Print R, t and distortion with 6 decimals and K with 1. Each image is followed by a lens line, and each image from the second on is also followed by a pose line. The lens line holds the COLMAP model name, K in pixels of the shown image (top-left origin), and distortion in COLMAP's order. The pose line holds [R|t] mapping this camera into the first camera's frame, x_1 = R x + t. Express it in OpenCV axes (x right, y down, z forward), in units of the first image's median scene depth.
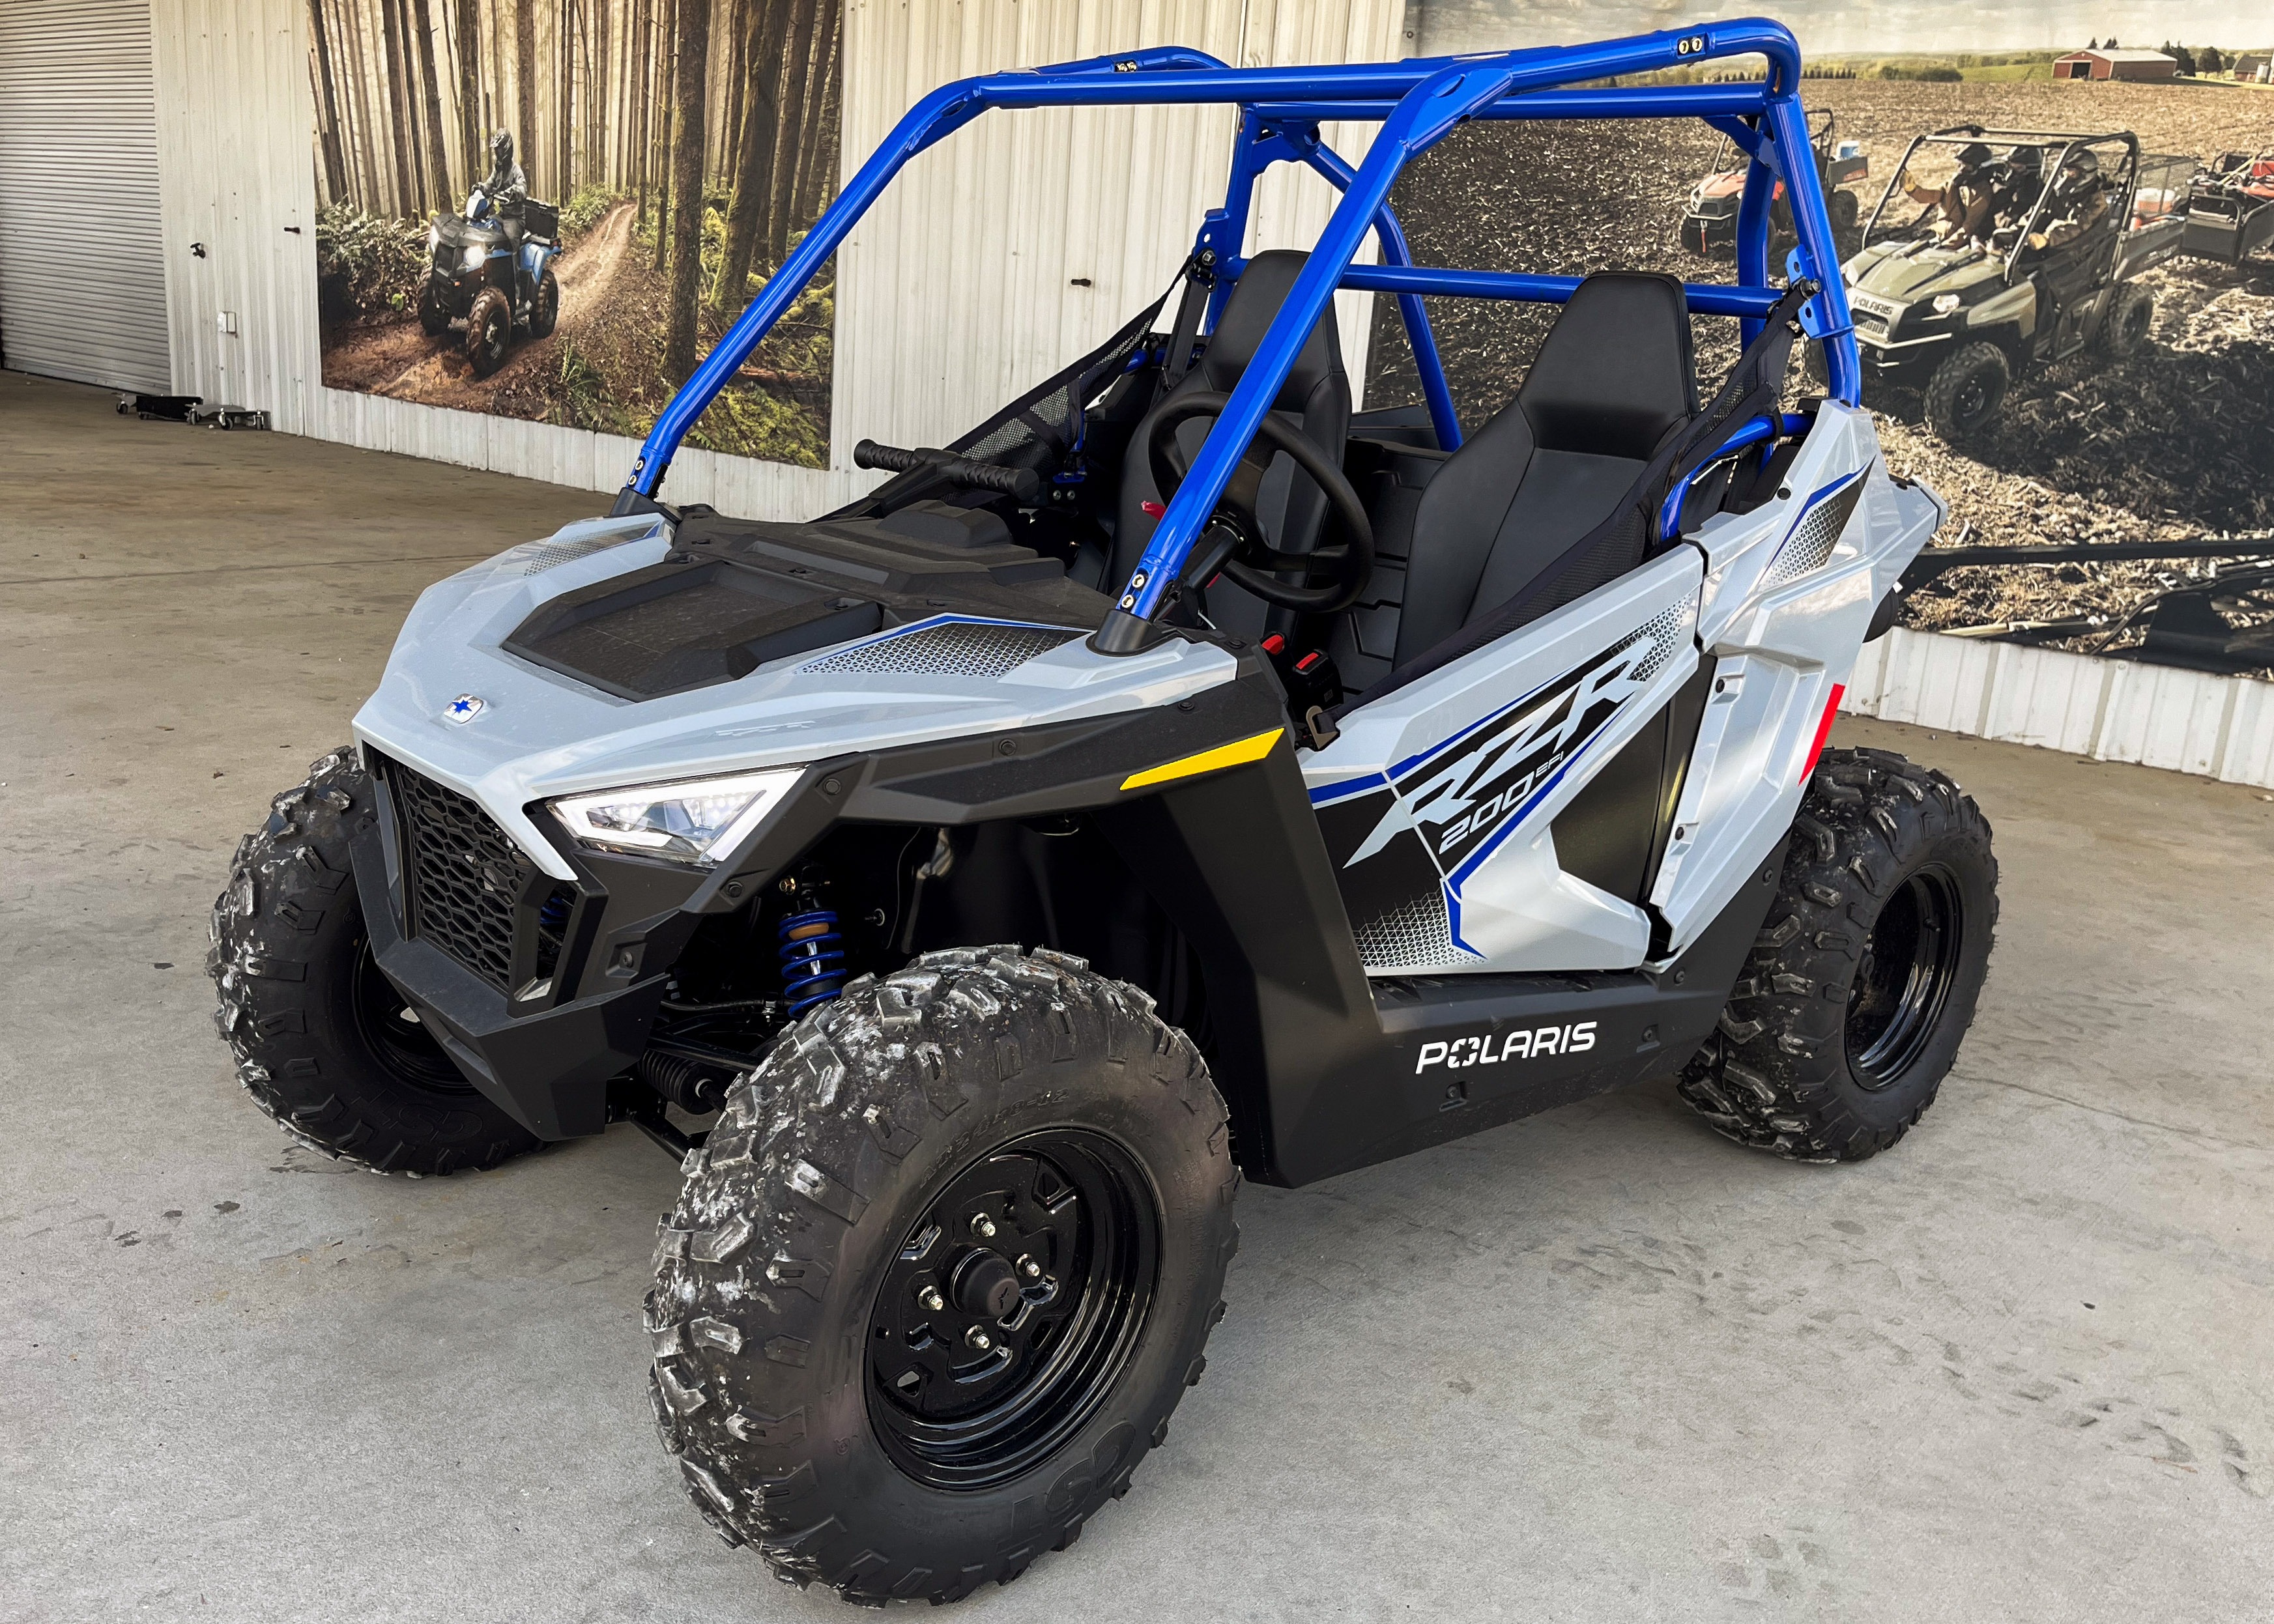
lens RADIAL K [[1852.2, 0, 1051.9], [0, 1852.2, 730.5], [0, 0, 1]] dist [0.107487, -0.130058]
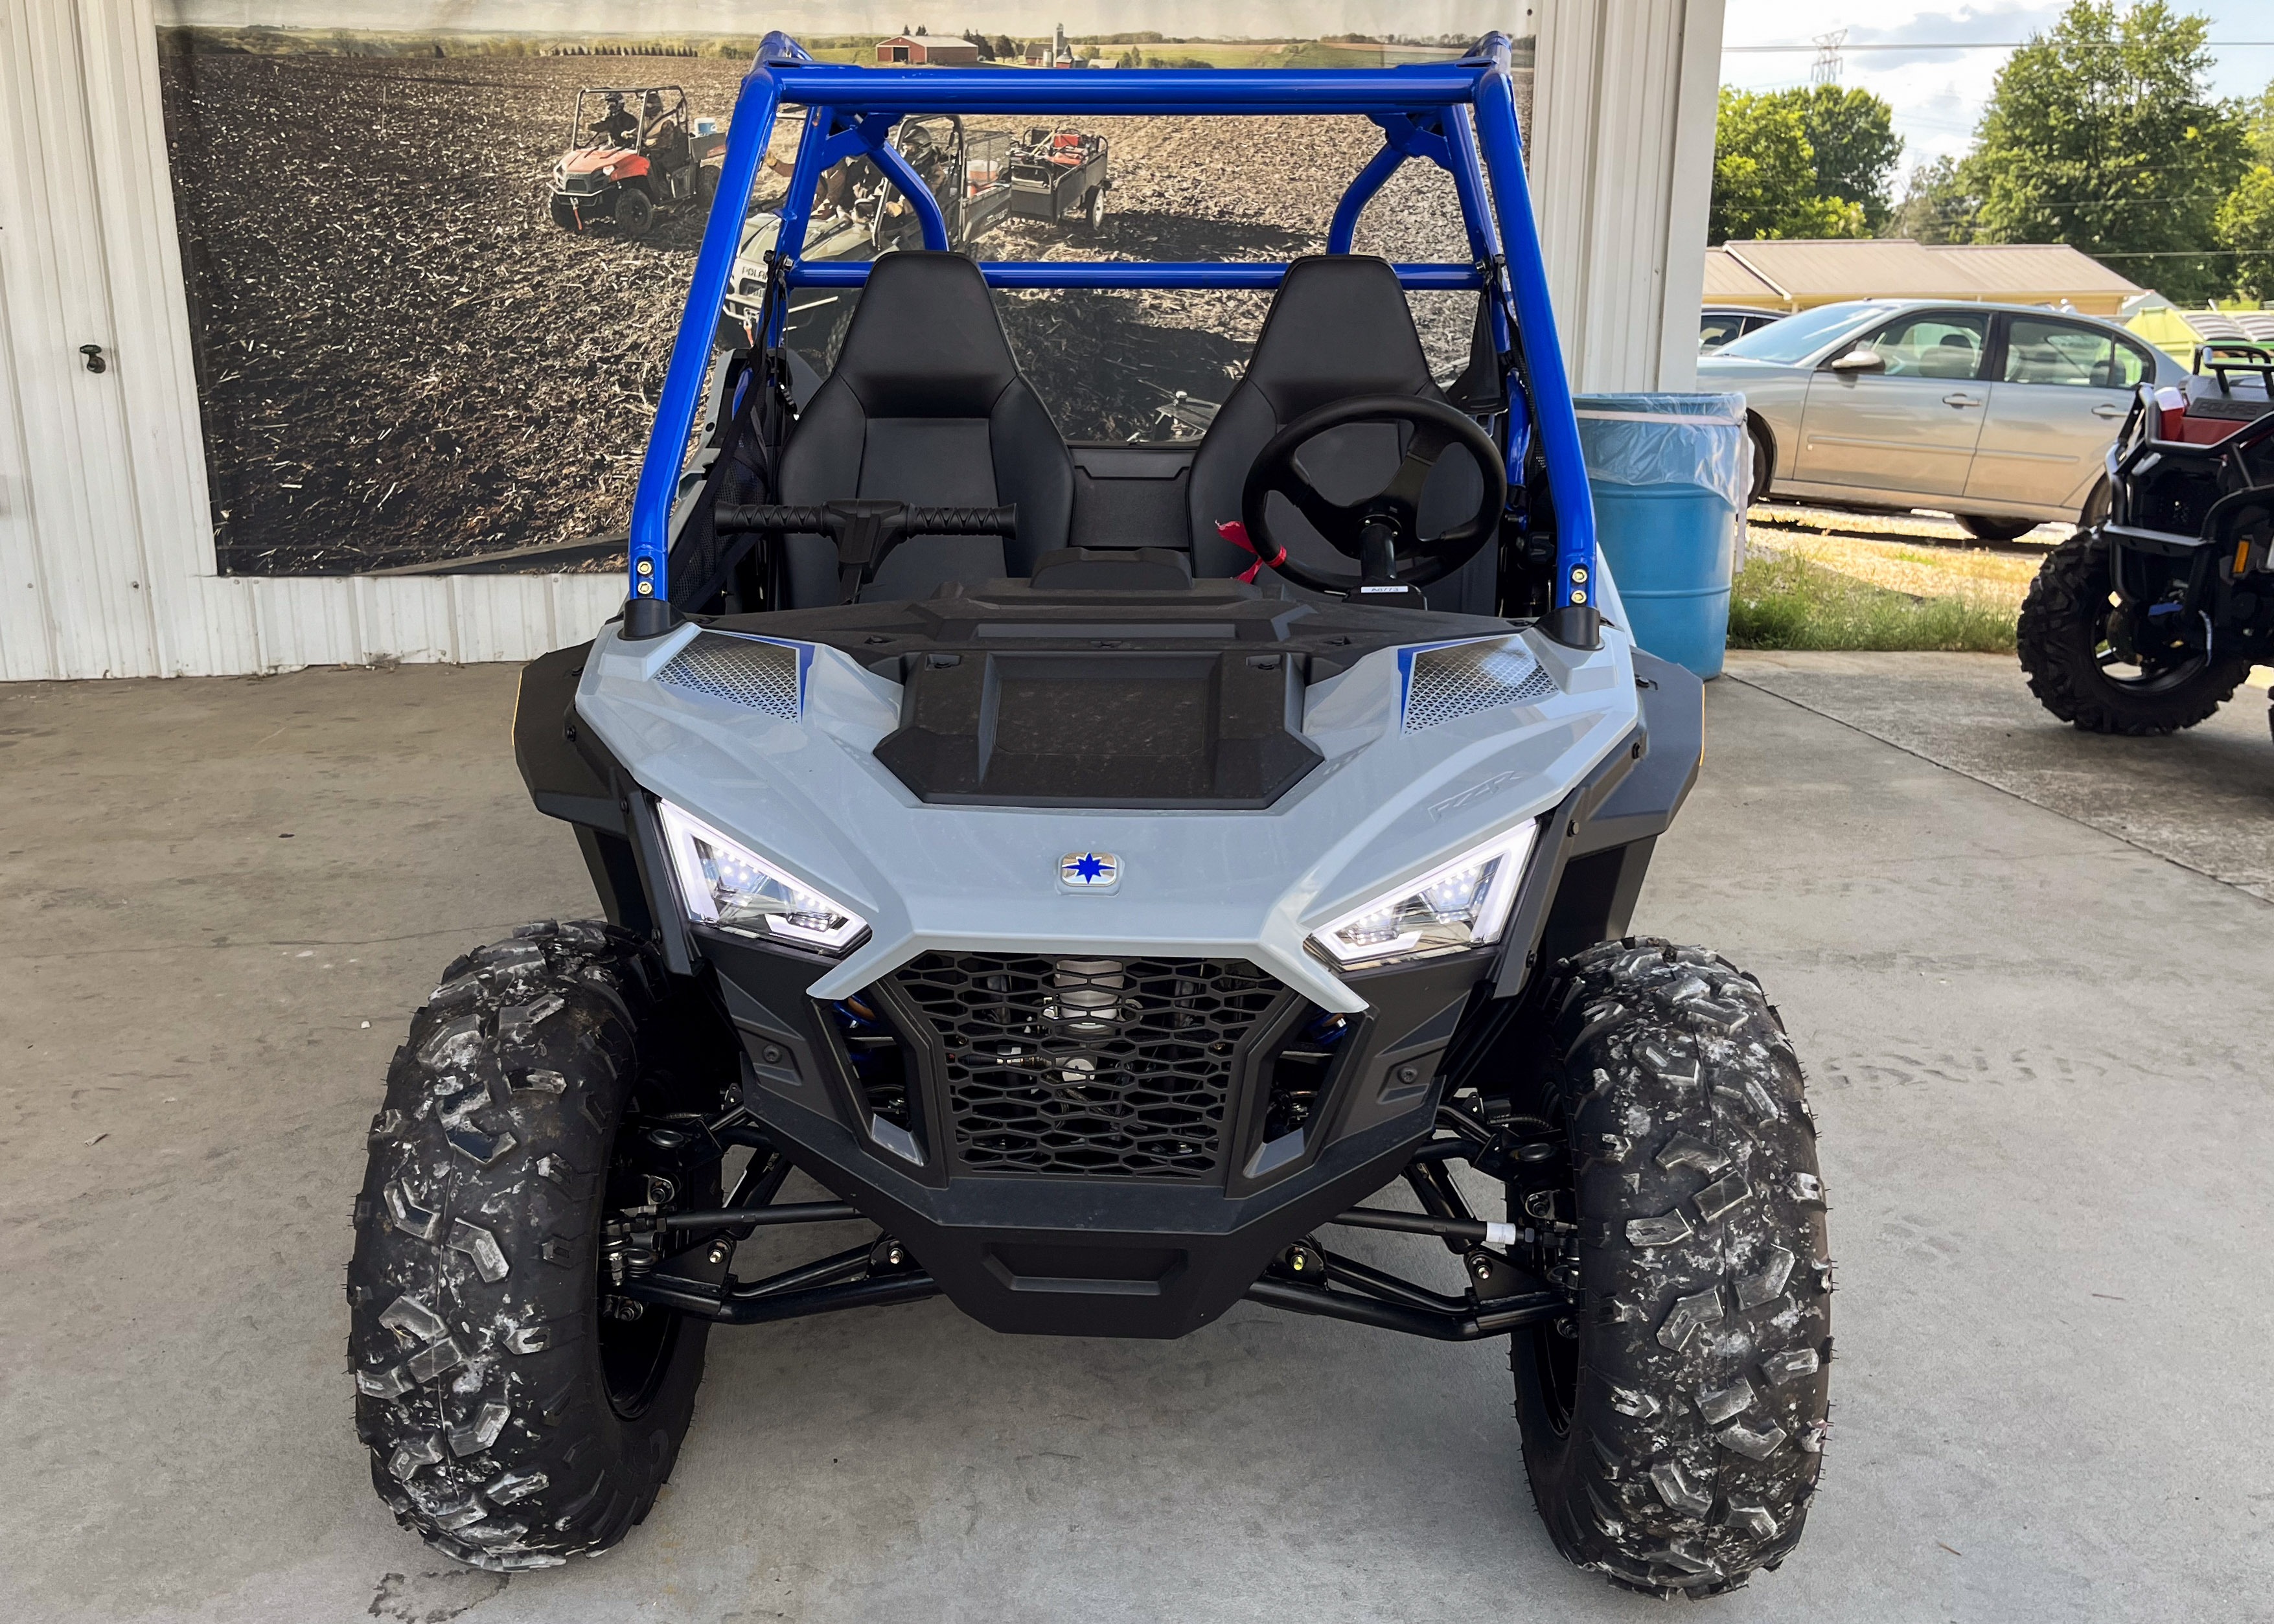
lens RADIAL K [[1938.8, 0, 1043.0], [0, 1938.8, 805.4], [0, 0, 1]] dist [-0.009367, 0.021920]
pose [[0.715371, -0.238521, 0.656774, -0.241901], [0.210430, 0.969839, 0.123013, -0.039719], [-0.666306, 0.050205, 0.743986, 0.110392]]
